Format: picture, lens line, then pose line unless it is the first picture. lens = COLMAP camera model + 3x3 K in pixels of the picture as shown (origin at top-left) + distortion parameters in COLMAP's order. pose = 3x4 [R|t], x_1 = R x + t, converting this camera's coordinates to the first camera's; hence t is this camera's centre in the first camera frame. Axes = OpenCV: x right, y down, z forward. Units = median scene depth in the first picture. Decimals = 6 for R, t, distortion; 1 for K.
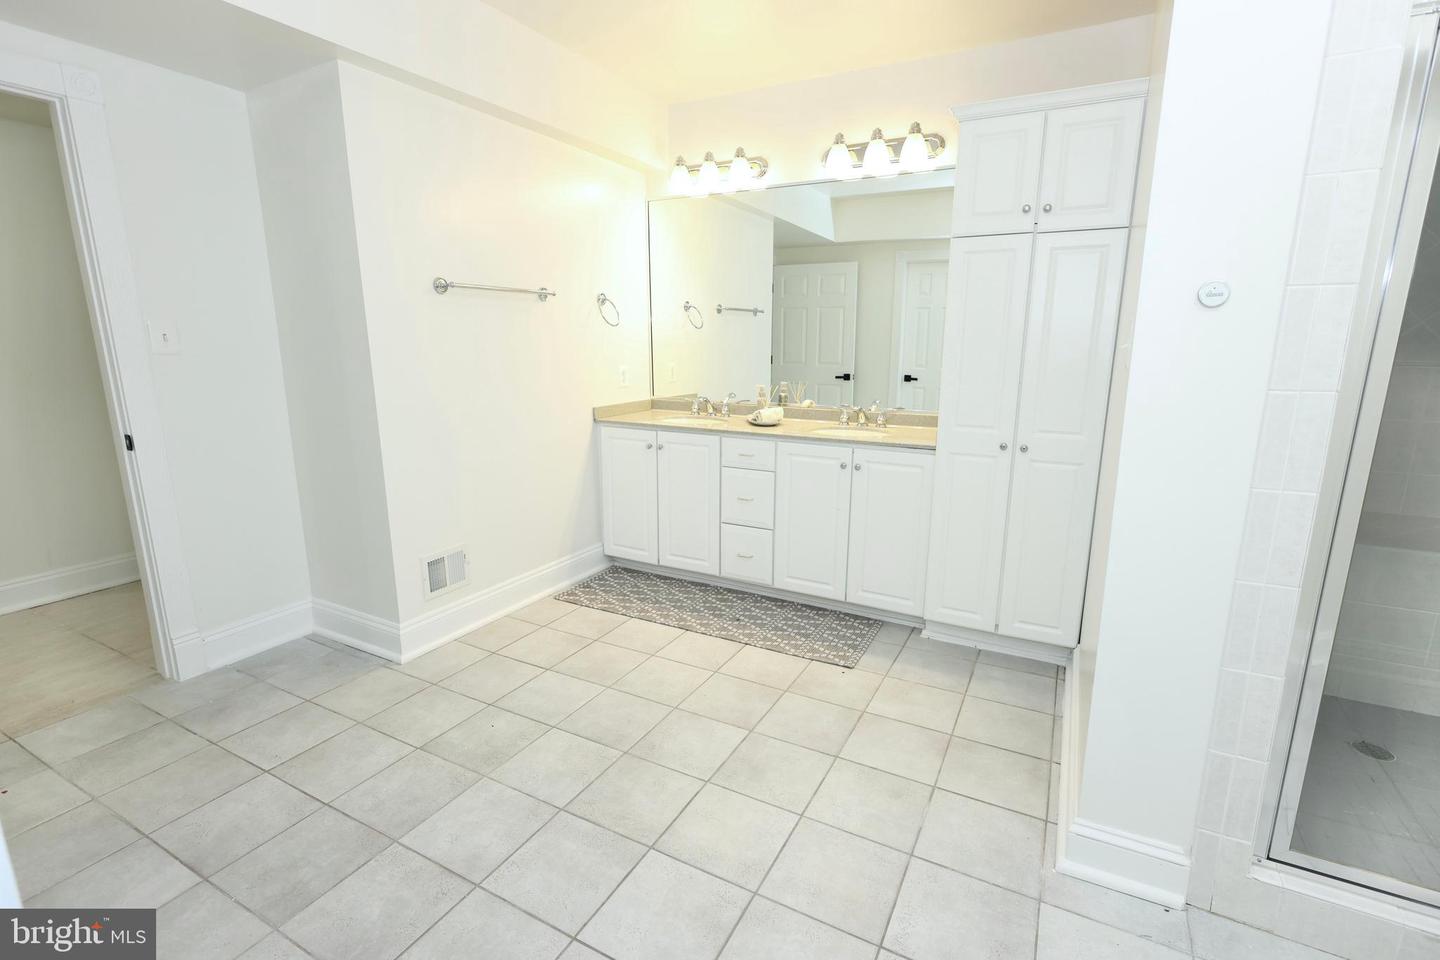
lens RADIAL K [[665.1, 0, 724.1], [0, 665.1, 477.4], [0, 0, 1]] dist [0.001404, 0.000128]
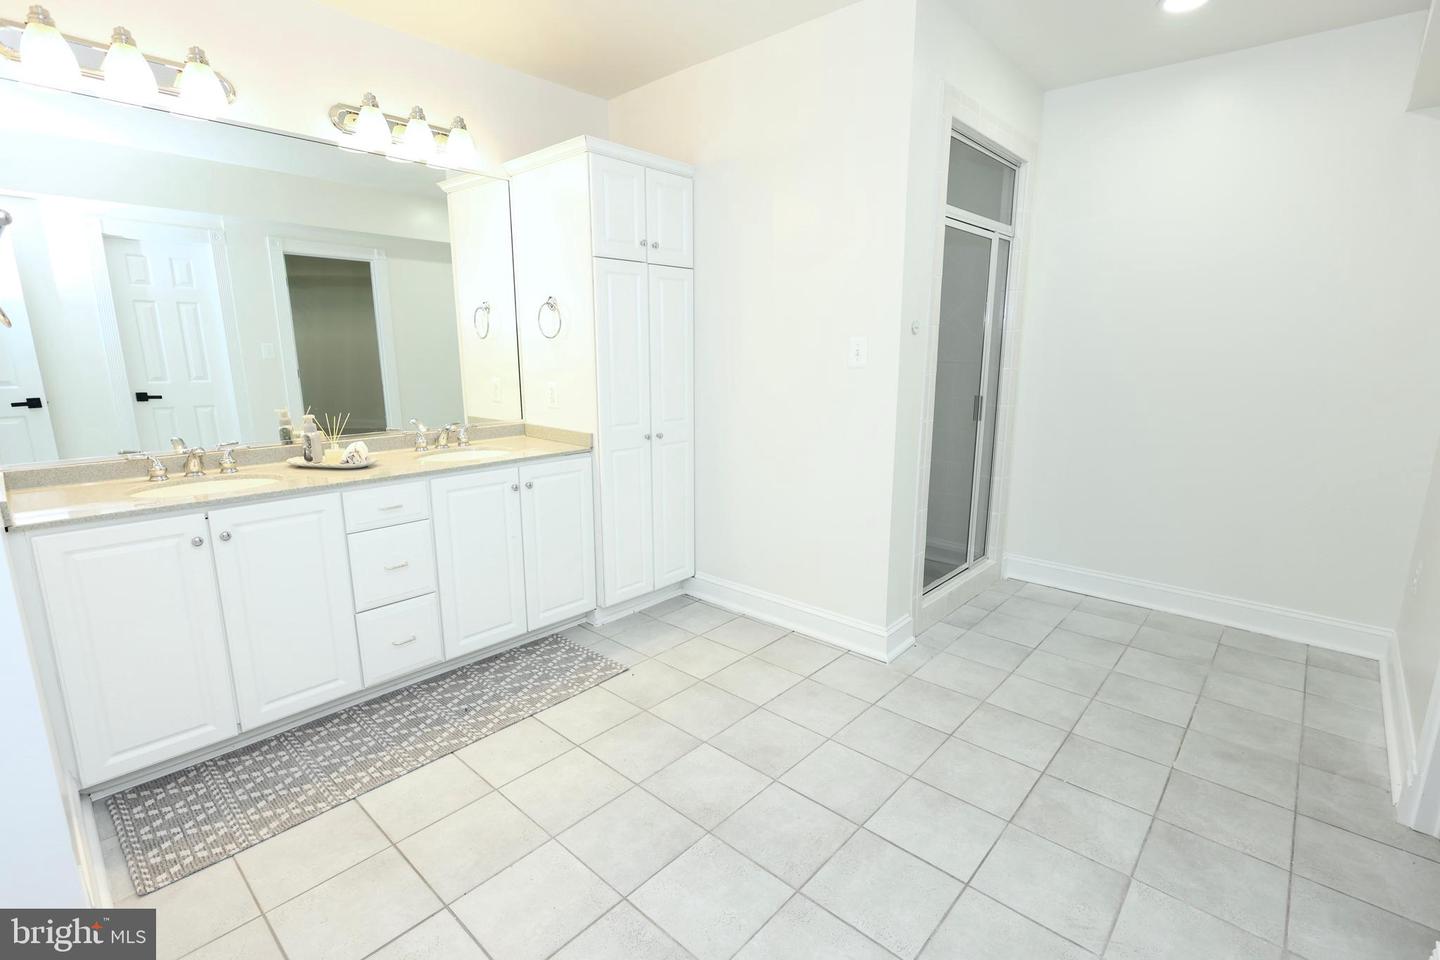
lens RADIAL K [[665.1, 0, 724.1], [0, 665.1, 477.4], [0, 0, 1]] dist [0.001404, 0.000128]
pose [[0.235531, -0.195096, 0.952083, -0.612611], [0.193389, 0.969461, 0.150815, -0.112073], [-0.952432, 0.148601, 0.266068, 0.477378]]
